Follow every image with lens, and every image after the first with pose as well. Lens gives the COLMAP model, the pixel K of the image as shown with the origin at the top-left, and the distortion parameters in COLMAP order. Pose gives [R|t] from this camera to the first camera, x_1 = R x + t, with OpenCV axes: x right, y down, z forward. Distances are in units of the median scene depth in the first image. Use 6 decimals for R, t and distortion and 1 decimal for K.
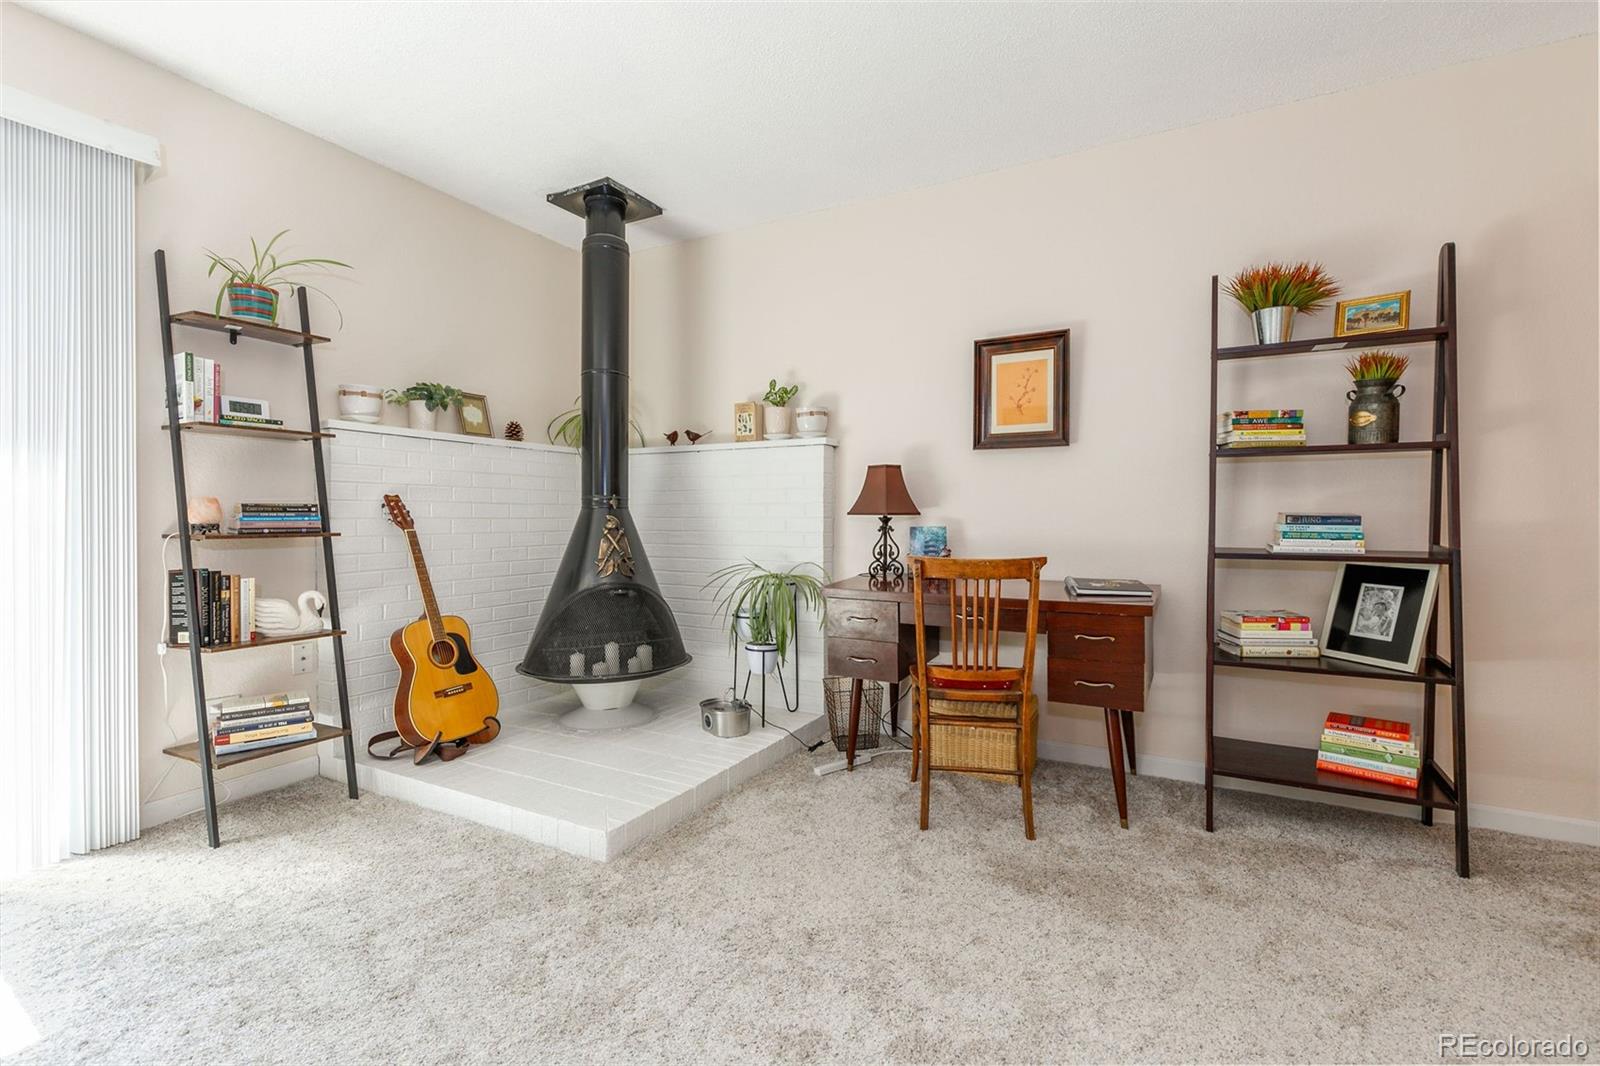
lens RADIAL K [[728.3, 0, 803.2], [0, 728.3, 530.7], [0, 0, 1]] dist [0.015806, -0.001572]
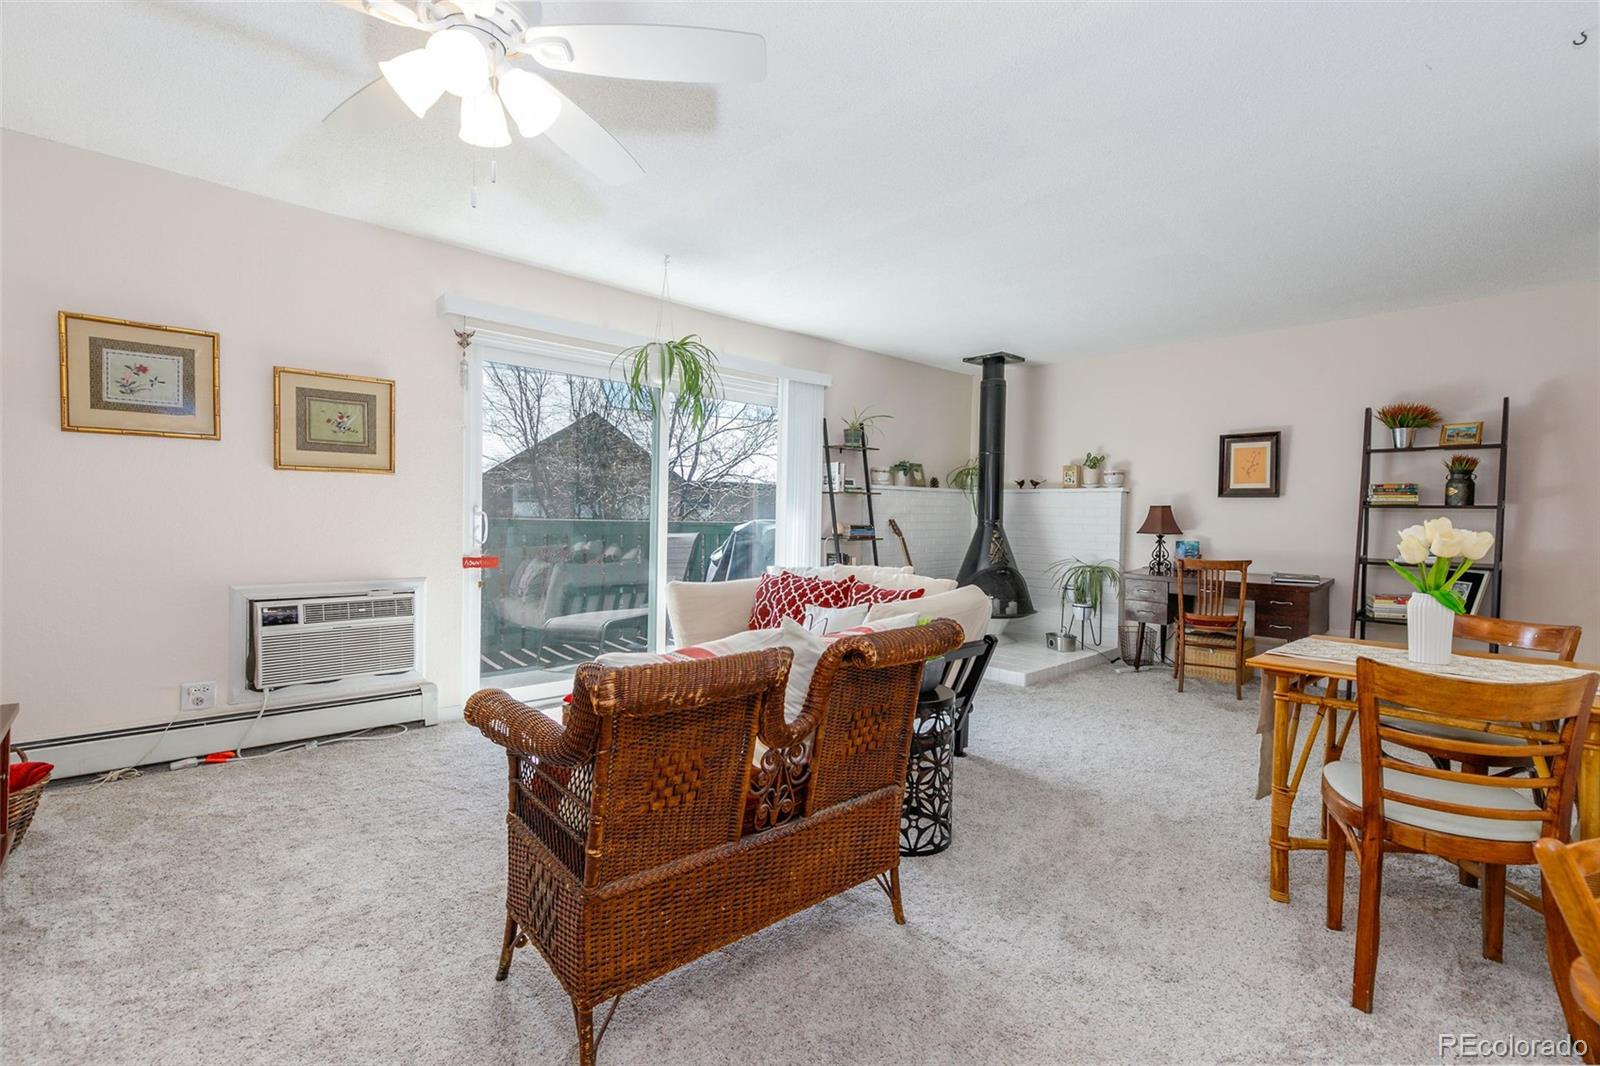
lens RADIAL K [[728.3, 0, 800.4], [0, 728.3, 530.9], [0, 0, 1]] dist [0.015806, -0.001572]
pose [[0.946449, 0.020050, -0.322230, -0.156877], [-0.017571, 0.999789, 0.010601, -0.035556], [0.322375, -0.004372, 0.946602, -1.057265]]
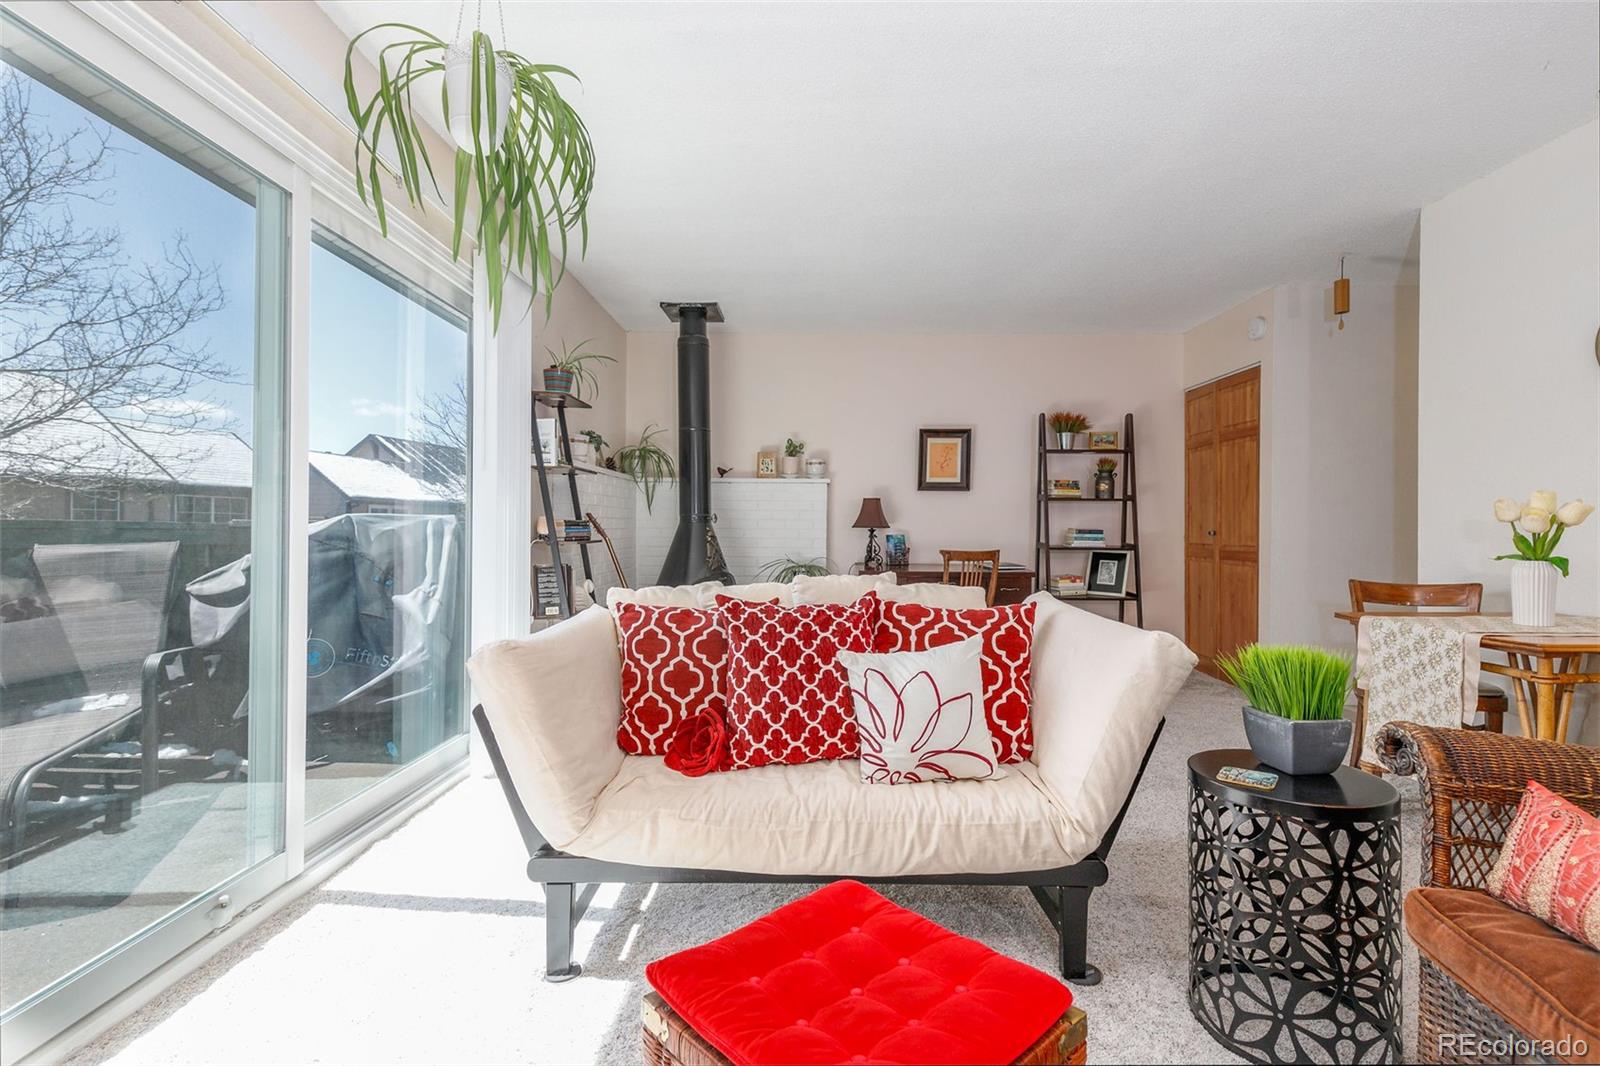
lens RADIAL K [[728.3, 0, 802.4], [0, 728.3, 531.3], [0, 0, 1]] dist [0.015806, -0.001572]
pose [[0.882786, 0.000132, 0.469776, -0.904968], [0.003428, 0.999972, -0.006722, -0.003317], [-0.469764, 0.007544, 0.882760, -0.445687]]
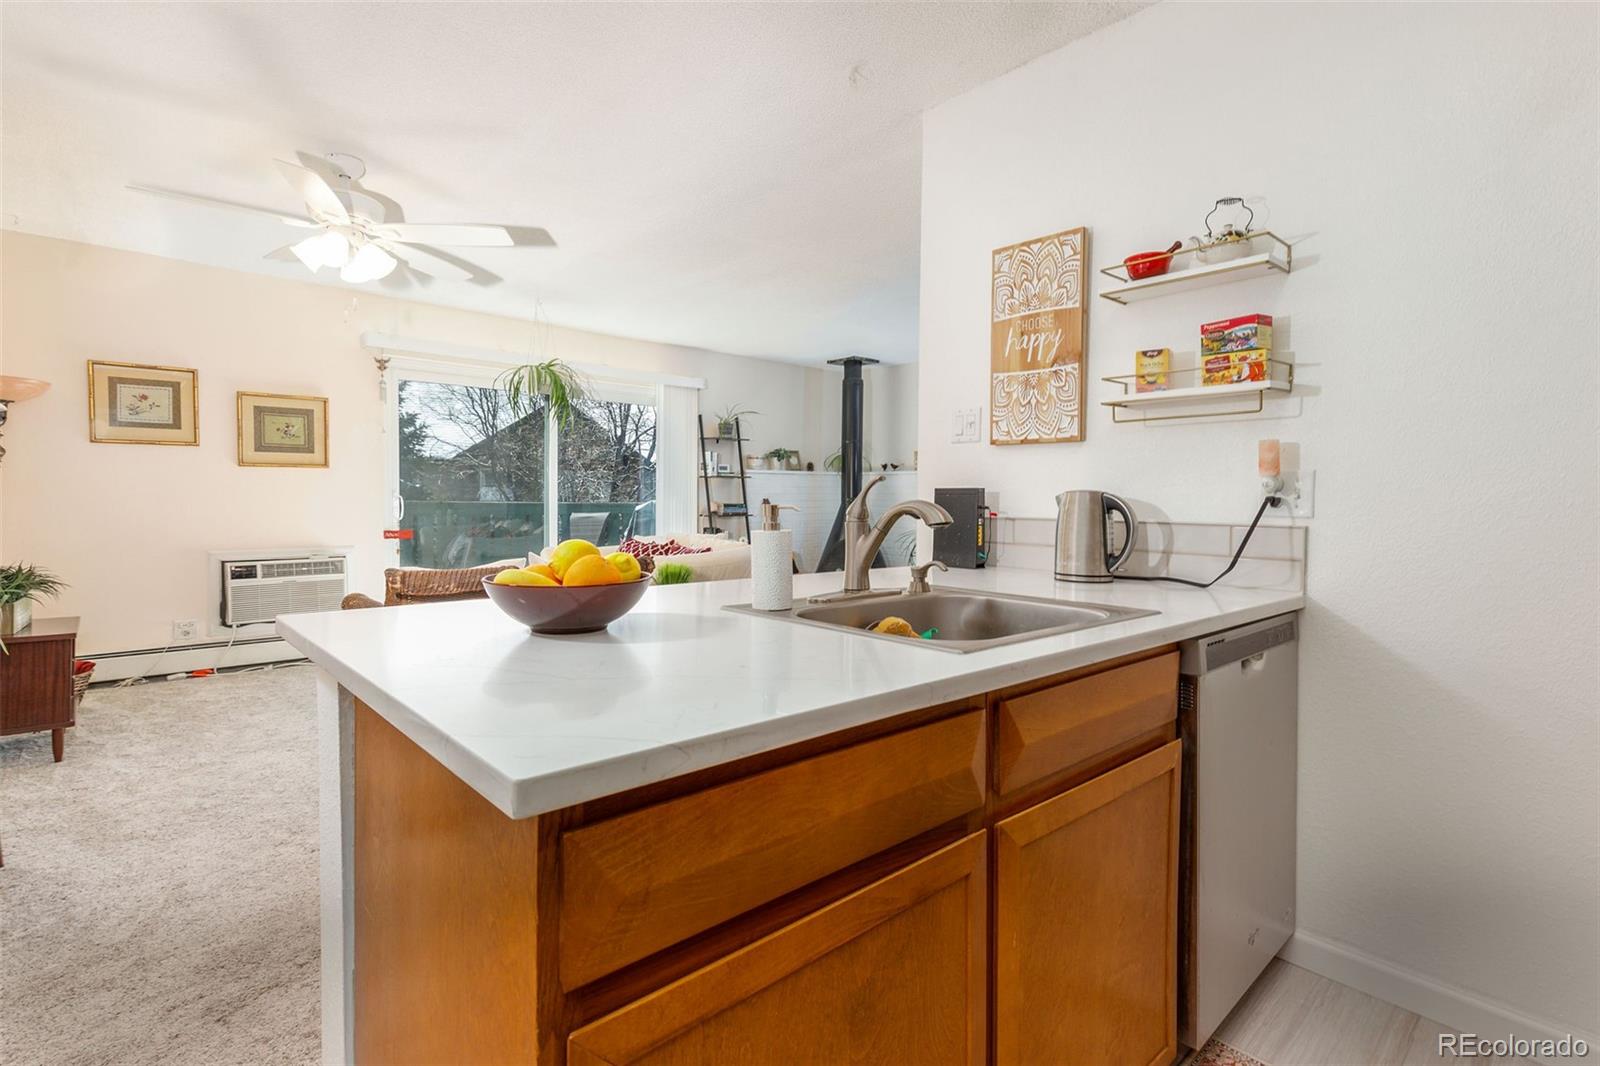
lens RADIAL K [[773.4, 0, 800.0], [0, 773.4, 514.9], [0, 0, 1]] dist [0.015729, 0.000259]
pose [[0.945050, 0.009979, -0.326773, 0.393358], [-0.006431, 0.999908, 0.011936, -0.028182], [0.326862, -0.009179, 0.945027, -1.433451]]
